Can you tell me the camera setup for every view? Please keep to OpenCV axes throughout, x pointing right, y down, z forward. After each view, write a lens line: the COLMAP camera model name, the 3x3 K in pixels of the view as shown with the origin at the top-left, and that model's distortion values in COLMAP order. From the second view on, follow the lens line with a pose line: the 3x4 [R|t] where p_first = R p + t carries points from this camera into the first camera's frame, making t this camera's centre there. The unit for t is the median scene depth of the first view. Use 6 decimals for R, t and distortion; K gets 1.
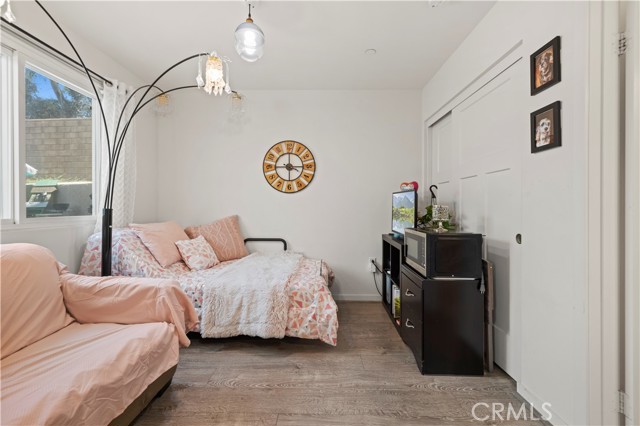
lens RADIAL K [[274.6, 0, 322.7], [0, 274.6, 207.9], [0, 0, 1]] dist [-0.000921, -0.000035]
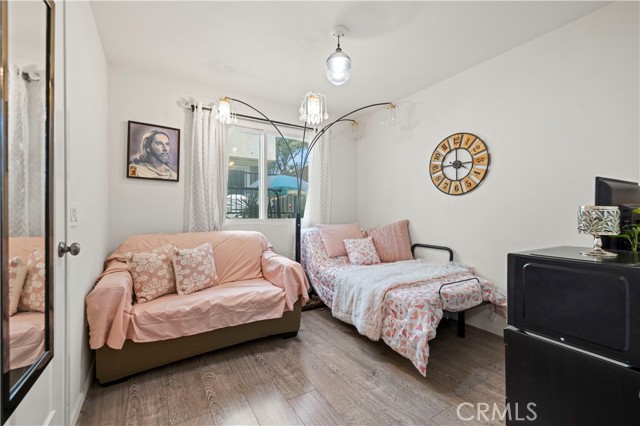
lens RADIAL K [[278.7, 0, 320.0], [0, 278.7, 213.0], [0, 0, 1]] dist [-0.000146, 0.000017]
pose [[0.519342, -0.002250, -0.854564, 0.510253], [0.002389, 0.999996, -0.001181, 0.002271], [0.854563, -0.001428, 0.519345, 0.237767]]
